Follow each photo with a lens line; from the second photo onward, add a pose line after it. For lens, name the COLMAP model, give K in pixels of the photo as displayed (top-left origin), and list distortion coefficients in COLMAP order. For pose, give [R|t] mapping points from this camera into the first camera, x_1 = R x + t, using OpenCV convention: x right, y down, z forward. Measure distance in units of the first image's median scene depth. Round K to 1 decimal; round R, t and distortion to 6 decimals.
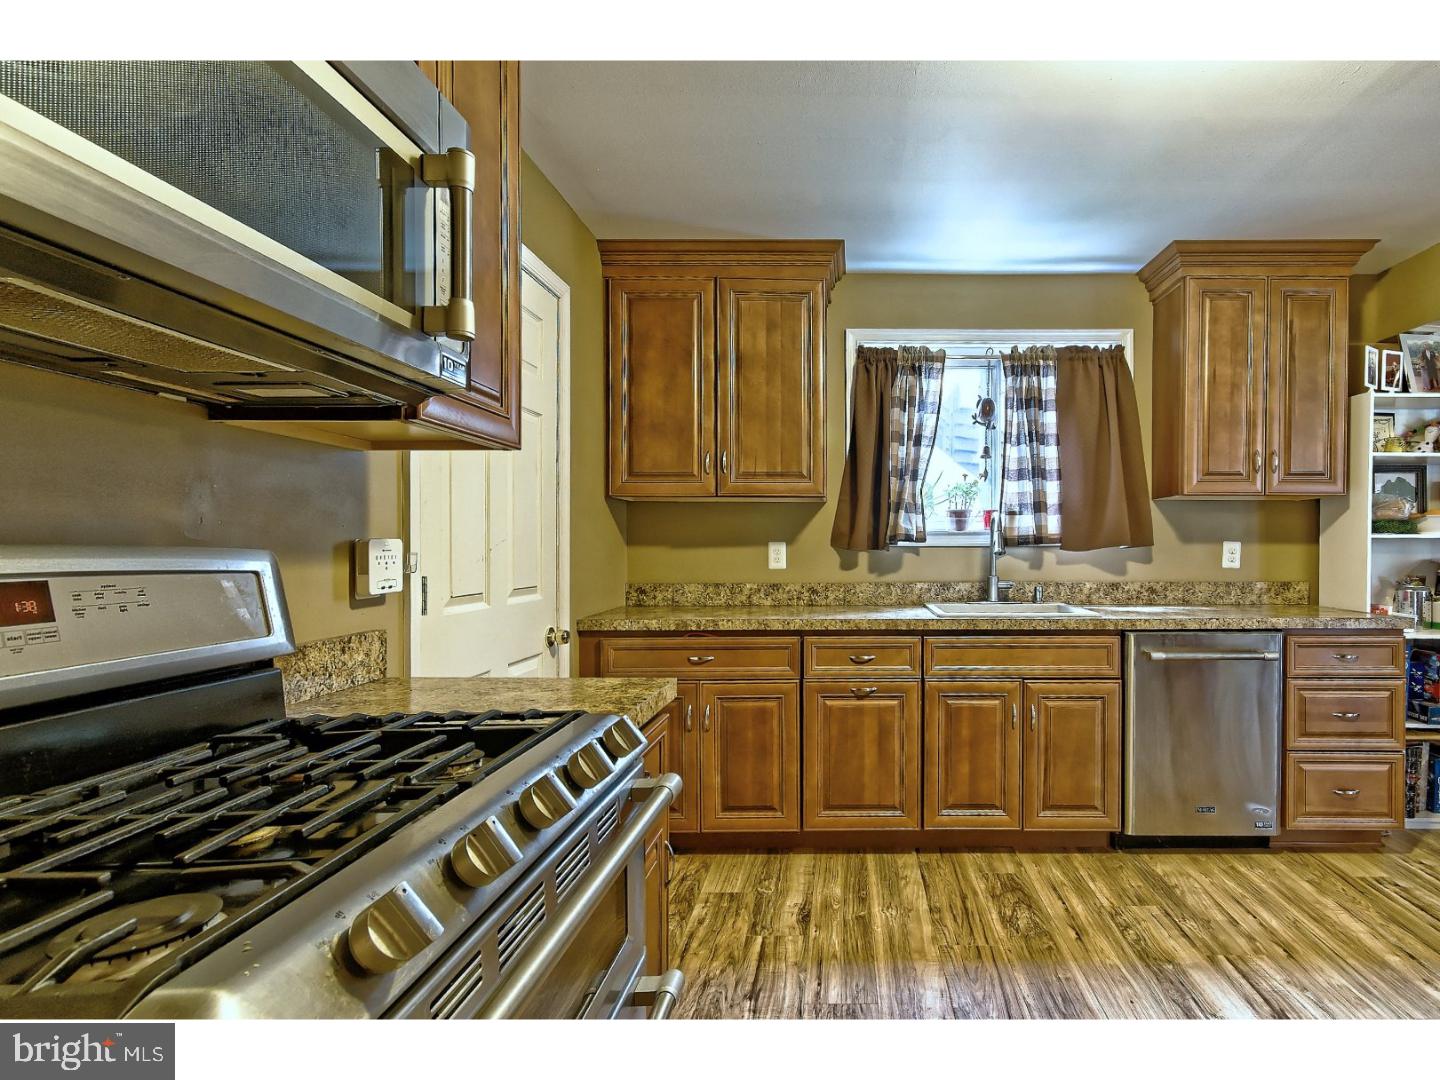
lens RADIAL K [[717.2, 0, 844.6], [0, 717.2, 549.8], [0, 0, 1]] dist [0.002093, 0.000190]
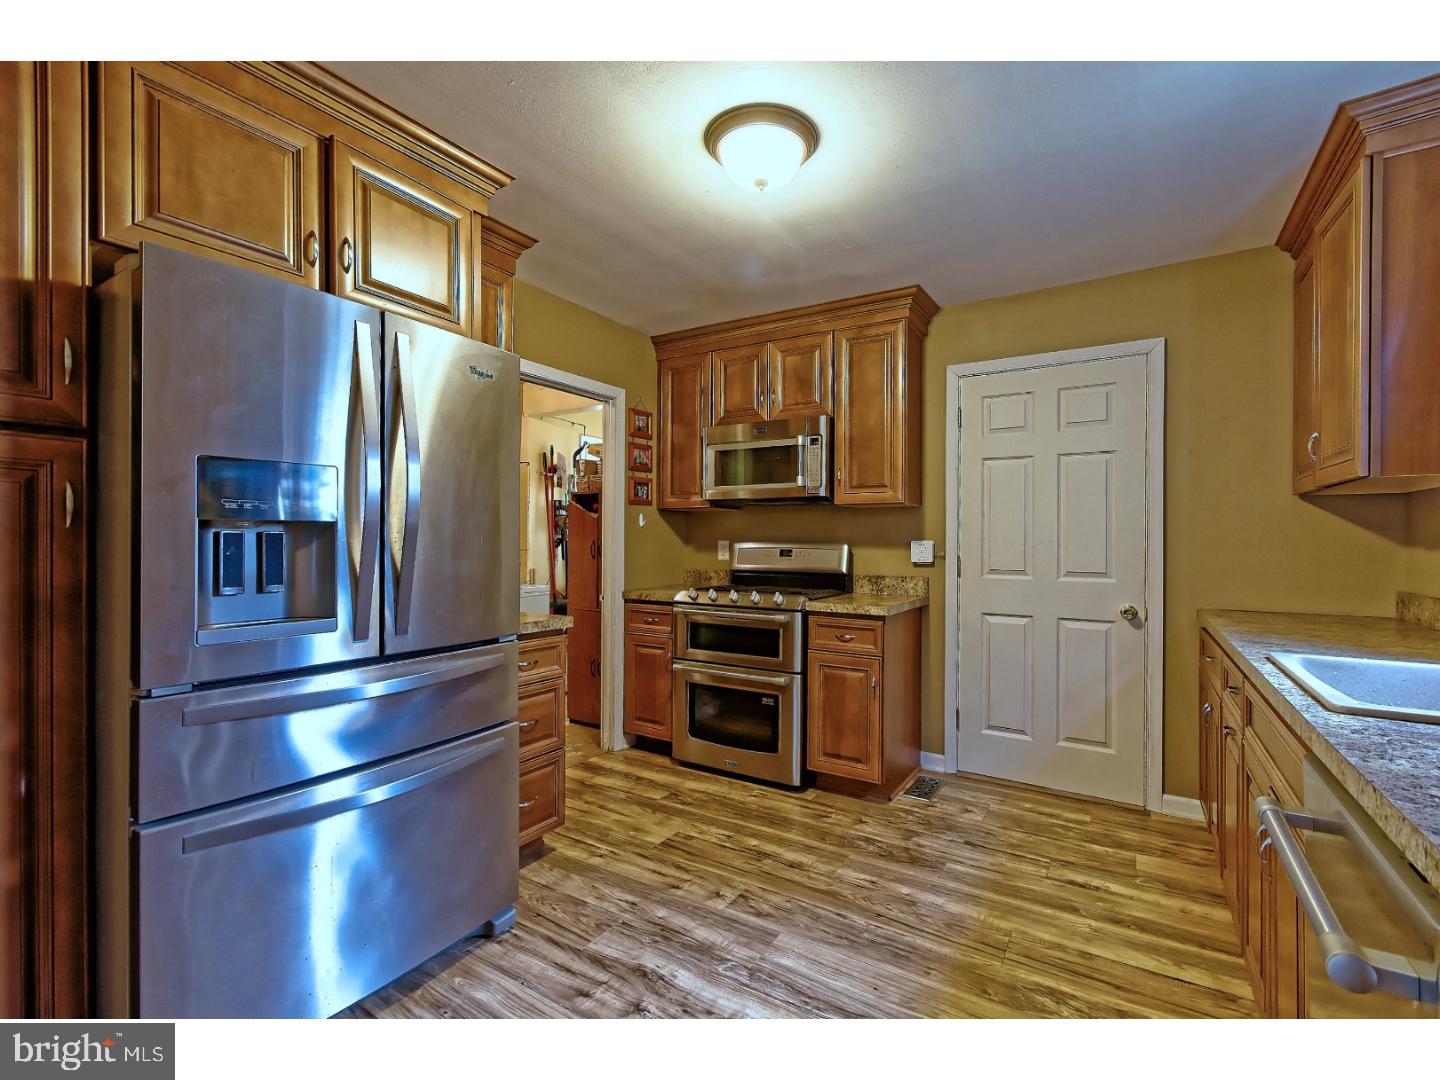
lens RADIAL K [[645.6, 0, 749.9], [0, 645.6, 539.7], [0, 0, 1]] dist [0.002691, 0.010019]
pose [[-0.505830, -0.001867, -0.862631, 0.743818], [-0.011494, 0.999923, 0.004576, -0.009156], [0.862556, 0.012230, -0.505813, 0.748898]]
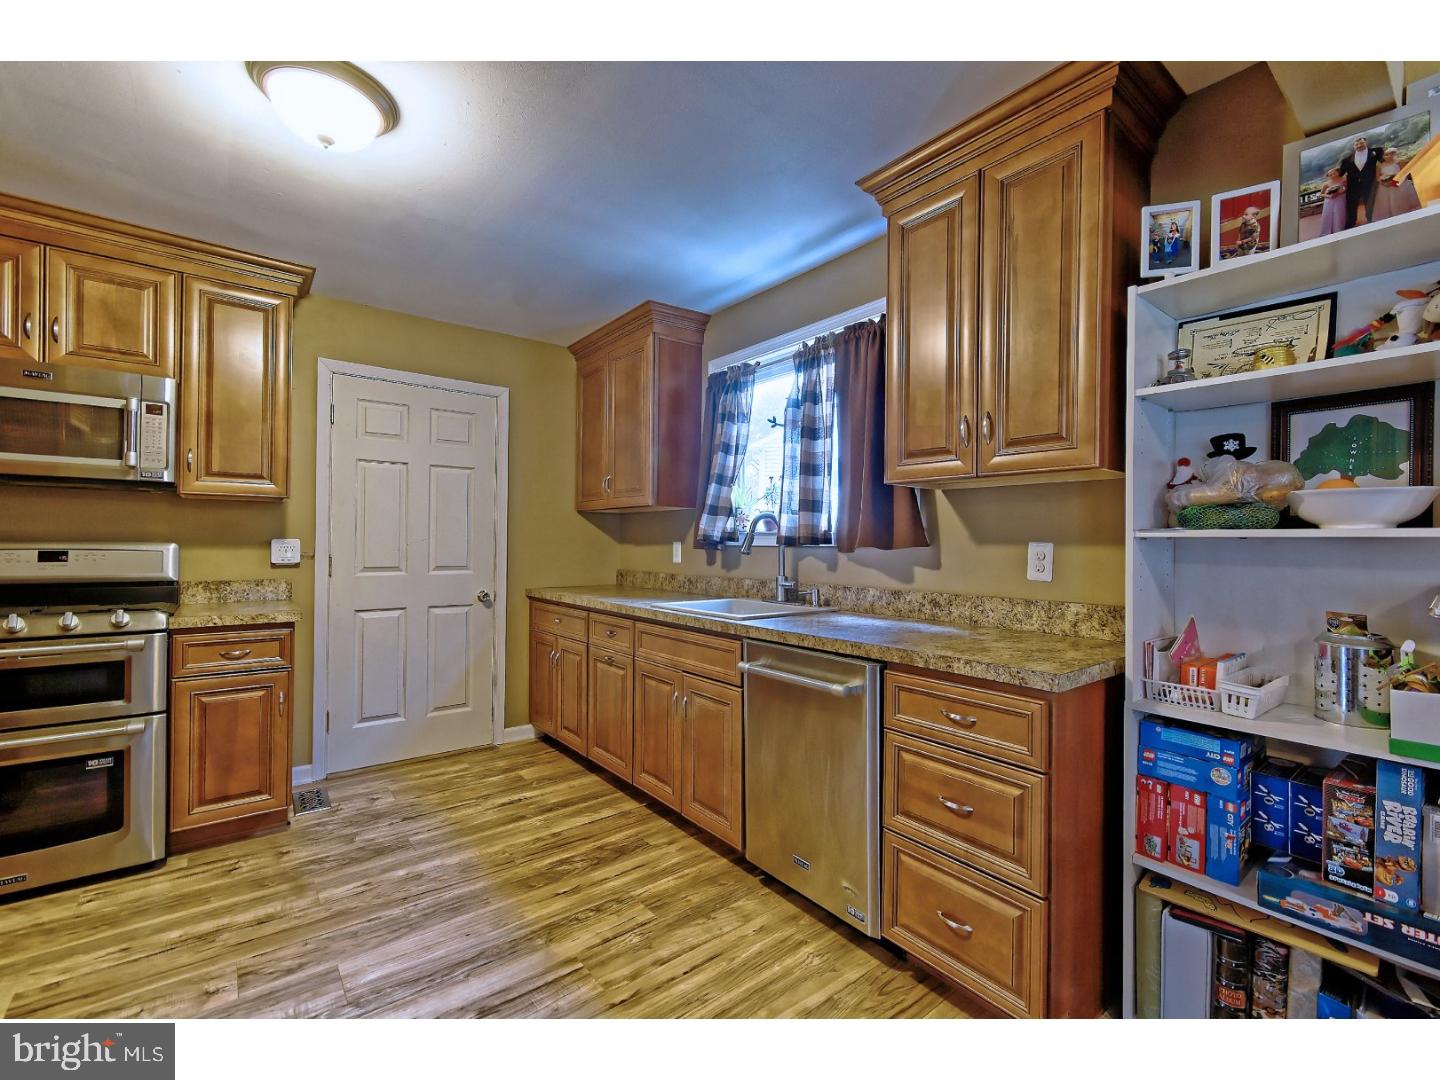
lens RADIAL K [[622.5, 0, 730.6], [0, 622.5, 541.3], [0, 0, 1]] dist [0.000649, 0.000161]
pose [[0.630658, 0.002521, -0.776057, 0.836155], [-0.012674, 0.999895, -0.007051, -0.004758], [0.775957, 0.014282, 0.630624, 0.391016]]
